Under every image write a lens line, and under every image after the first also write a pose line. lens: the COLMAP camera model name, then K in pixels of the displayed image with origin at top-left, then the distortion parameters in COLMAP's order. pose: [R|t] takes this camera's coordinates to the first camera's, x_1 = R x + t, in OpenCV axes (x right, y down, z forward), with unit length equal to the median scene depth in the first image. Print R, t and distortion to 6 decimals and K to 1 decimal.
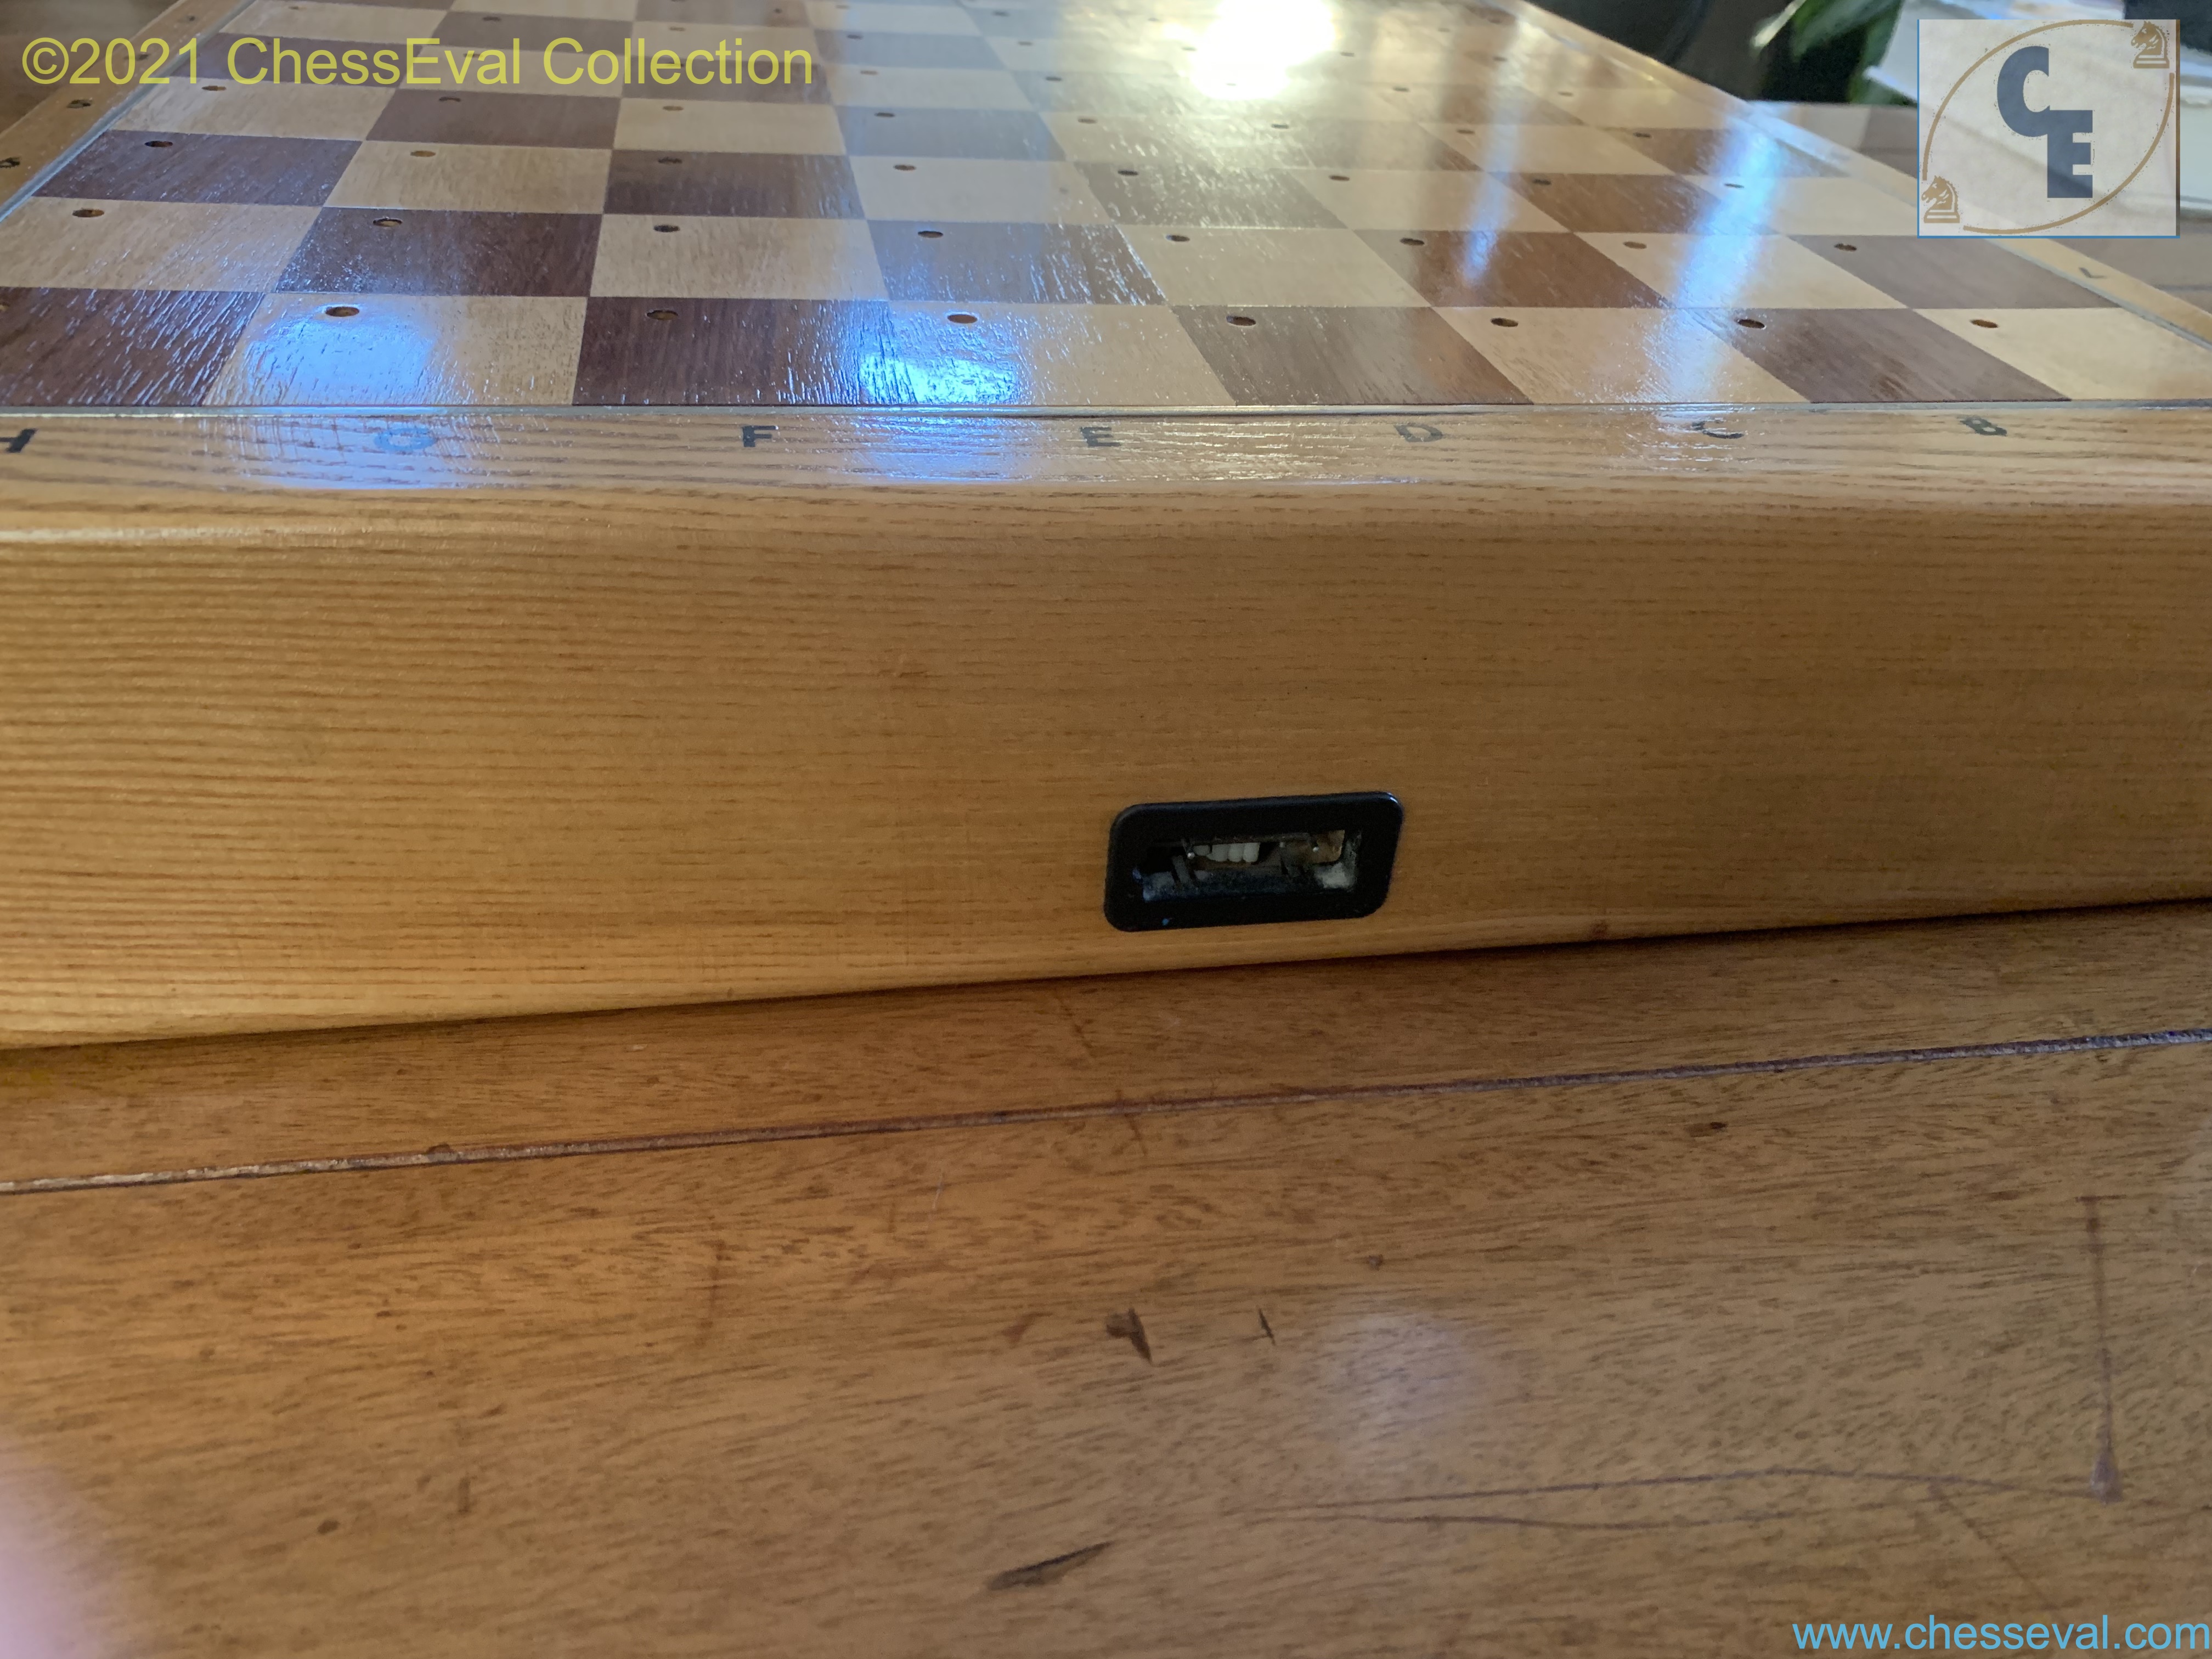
lens RADIAL K [[1724.3, 0, 1105.0], [0, 1724.3, 803.2], [0, 0, 1]] dist [0.033774, -0.069237]
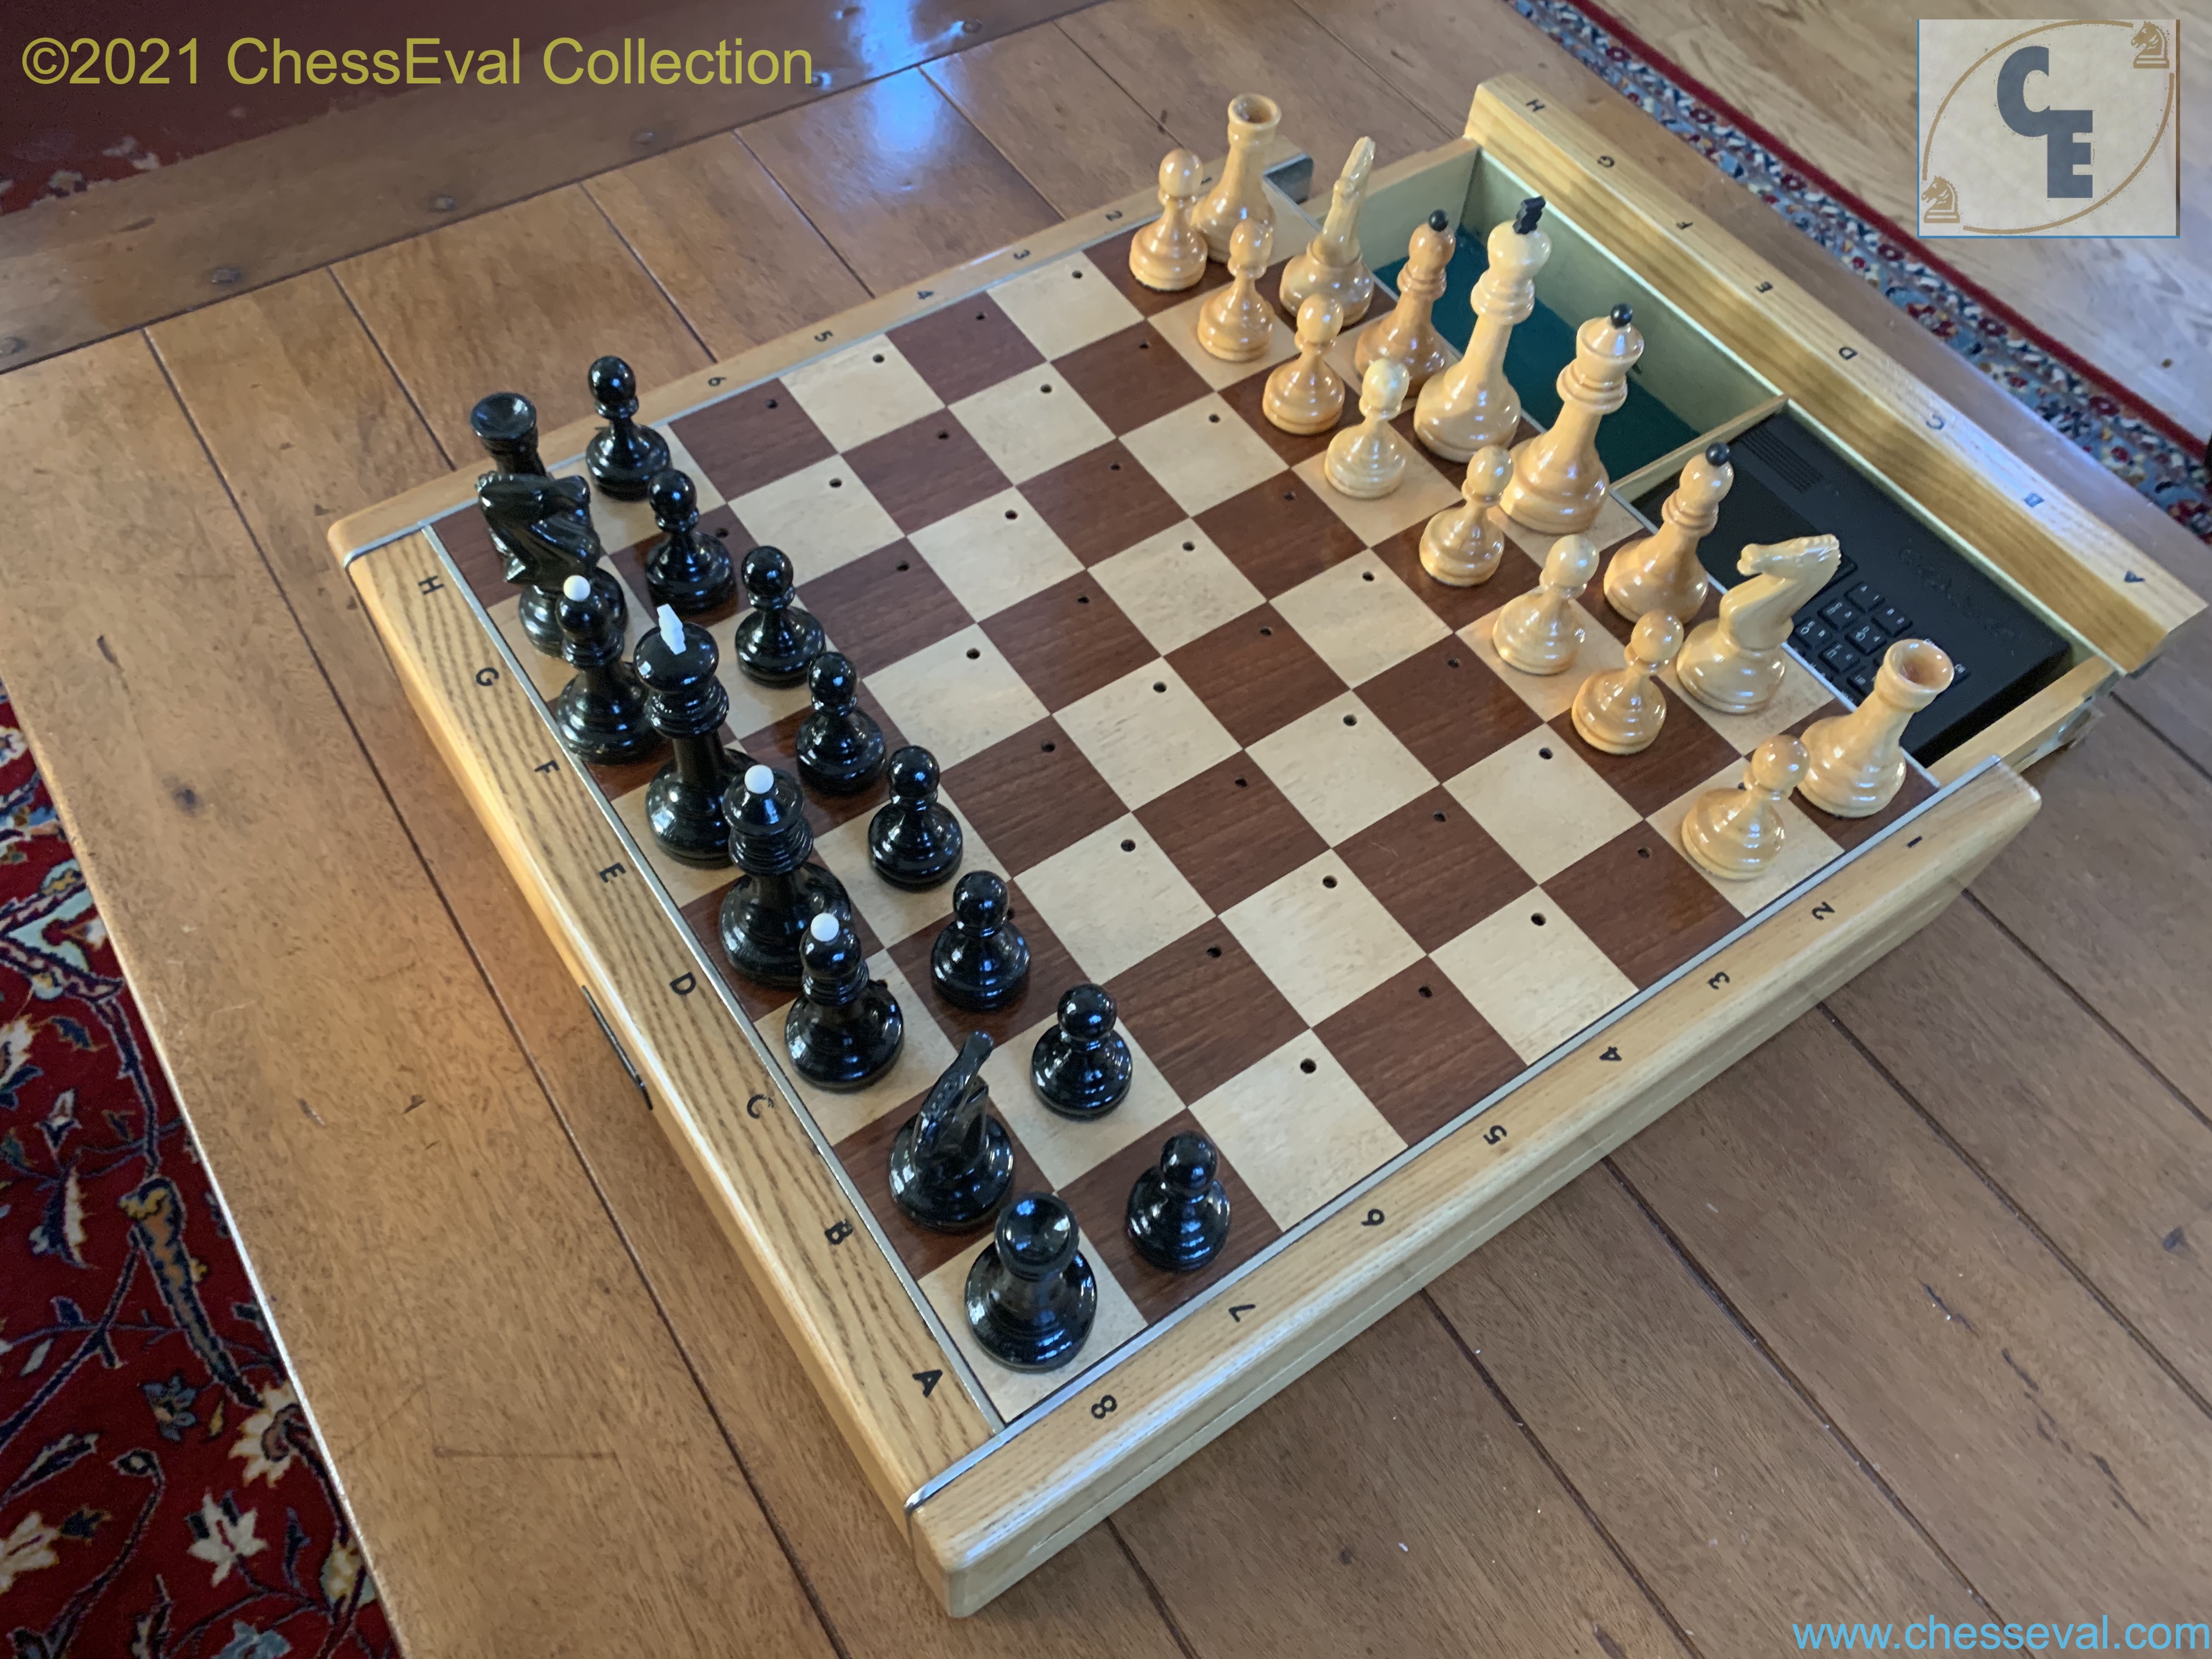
lens RADIAL K [[1698.9, 0, 1084.8], [0, 1698.9, 839.4], [0, 0, 1]] dist [0.124319, -0.285398]
pose [[0.398106, 0.748307, -0.530612, 1.434990], [-0.520063, 0.660597, 0.541430, -1.823097], [0.755676, 0.060405, 0.652154, 0.009071]]
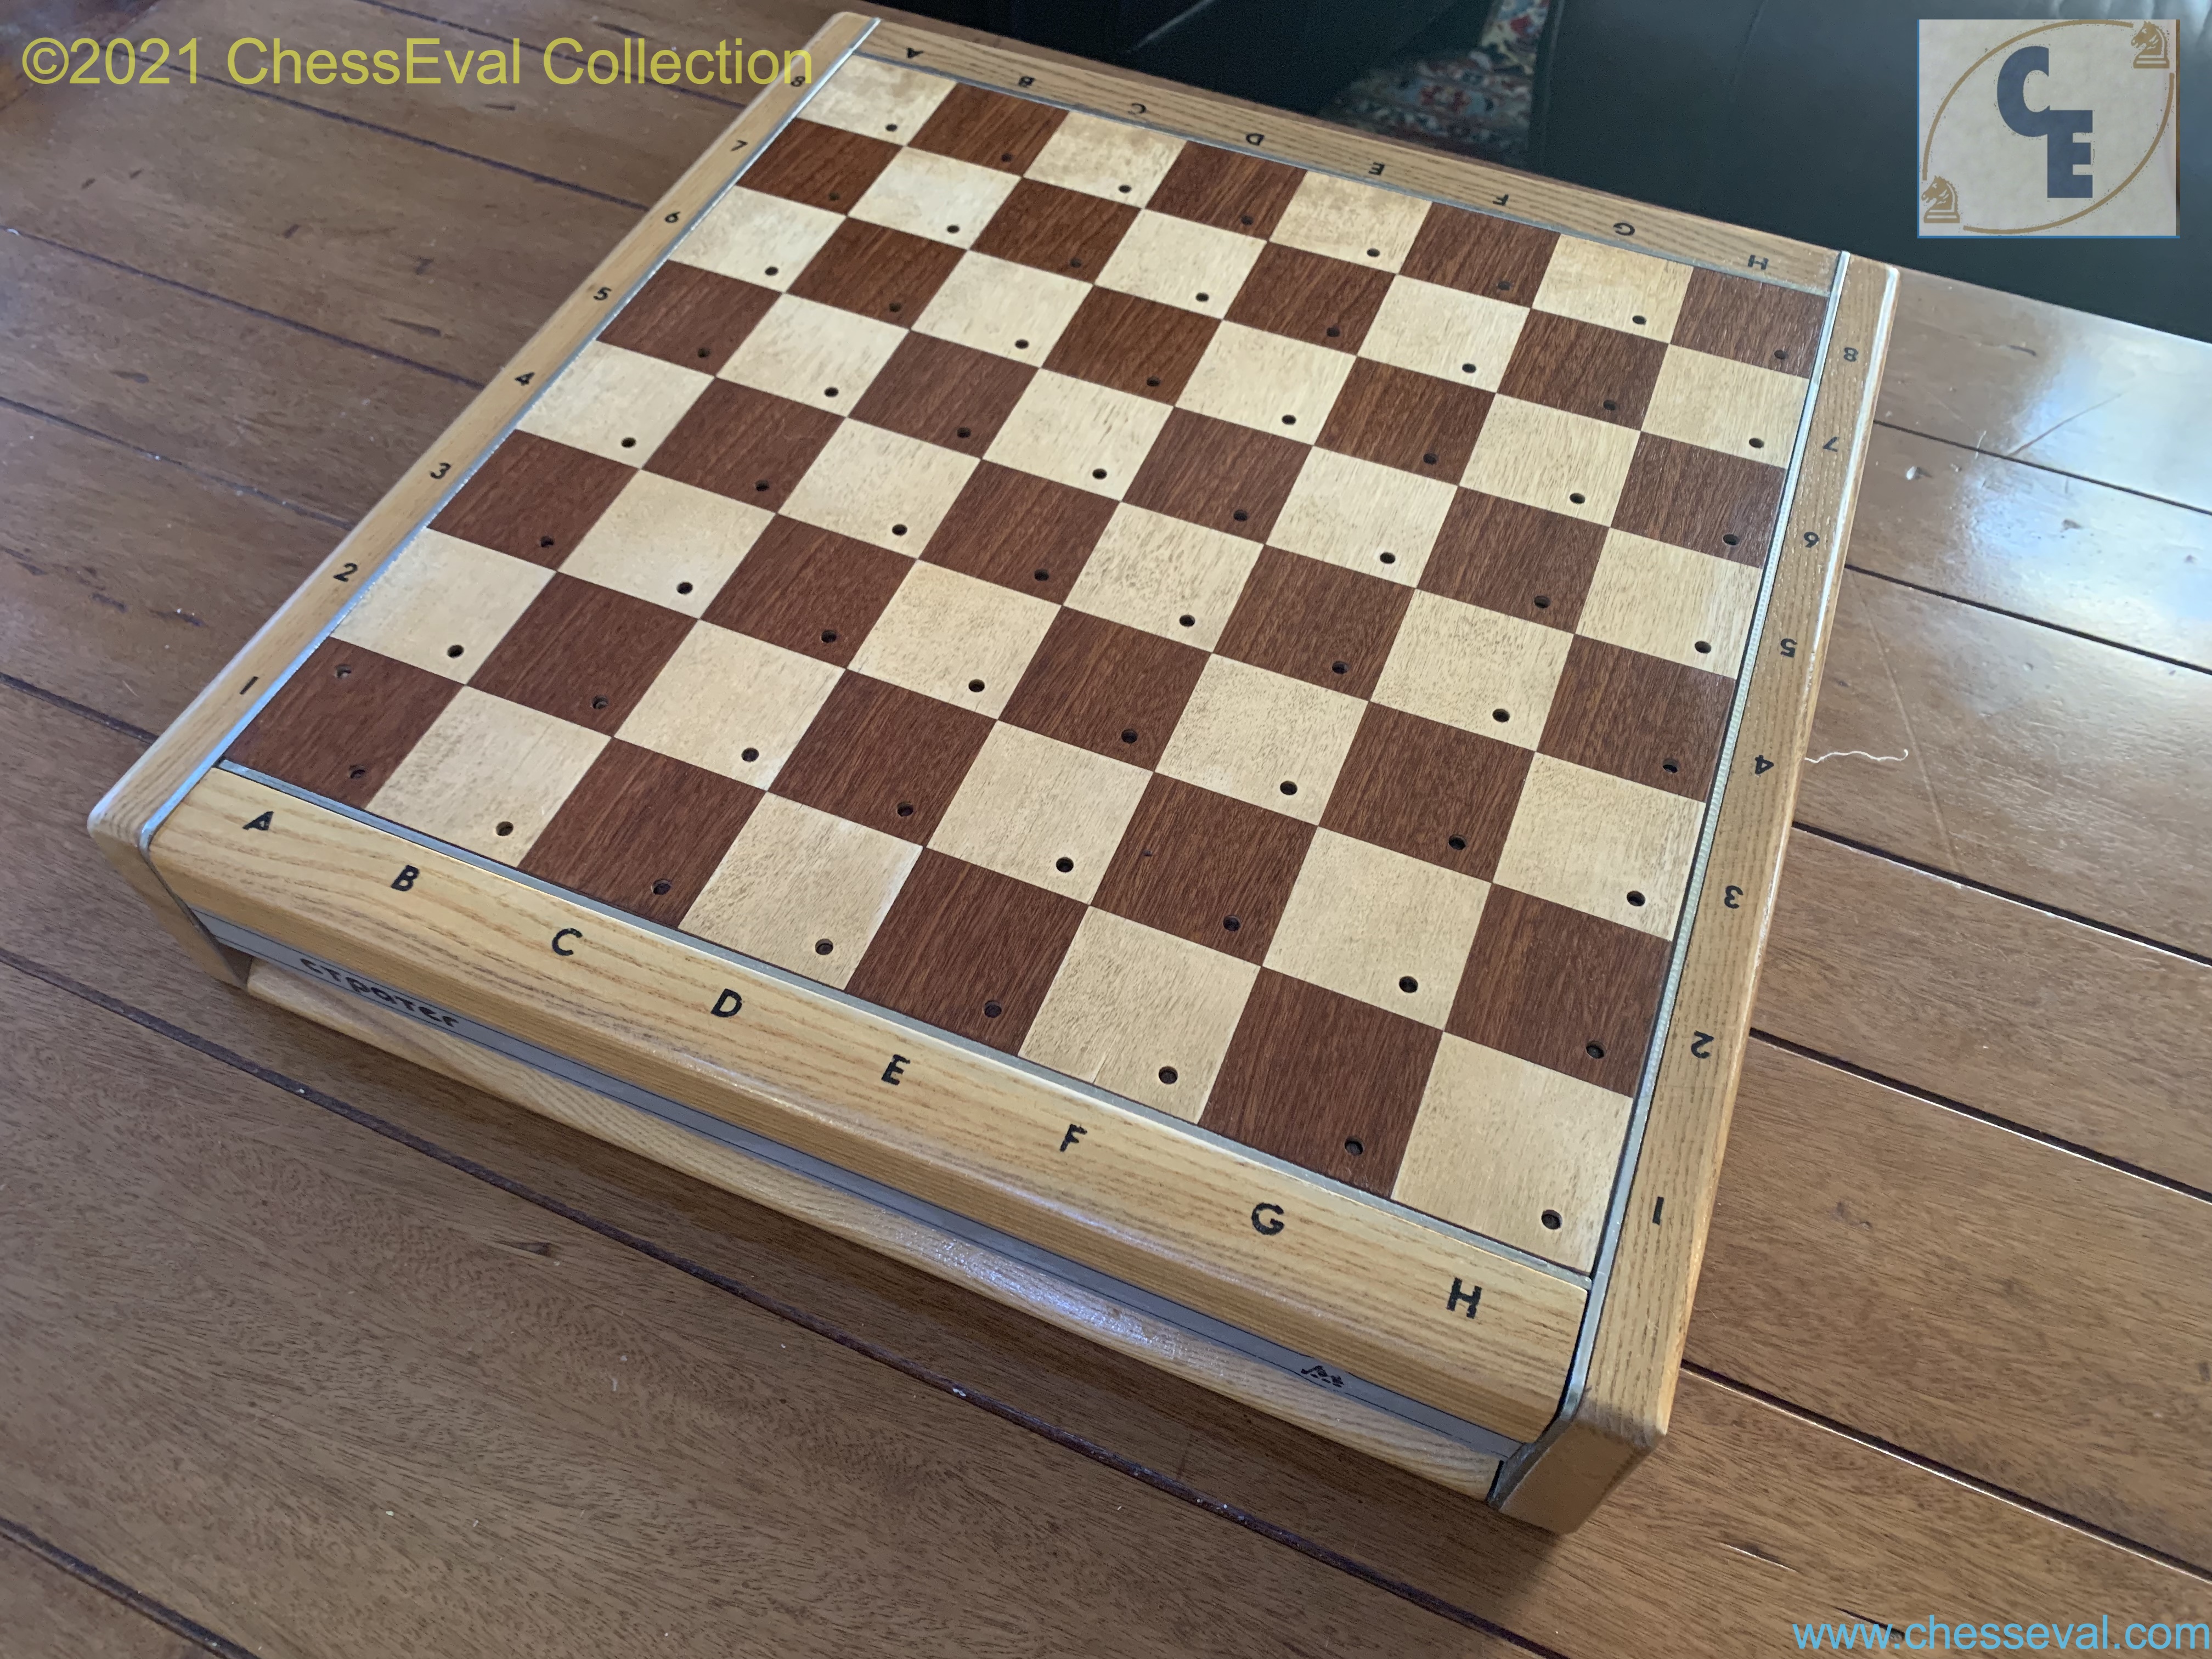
lens RADIAL K [[1666.0, 0, 1077.3], [0, 1666.0, 830.5], [0, 0, 1]] dist [0.066540, -0.078955]
pose [[-0.829134, -0.498407, 0.253235, -0.799989], [0.243679, 0.085478, 0.966082, -2.794517], [-0.503148, 0.862719, 0.050578, 2.030173]]
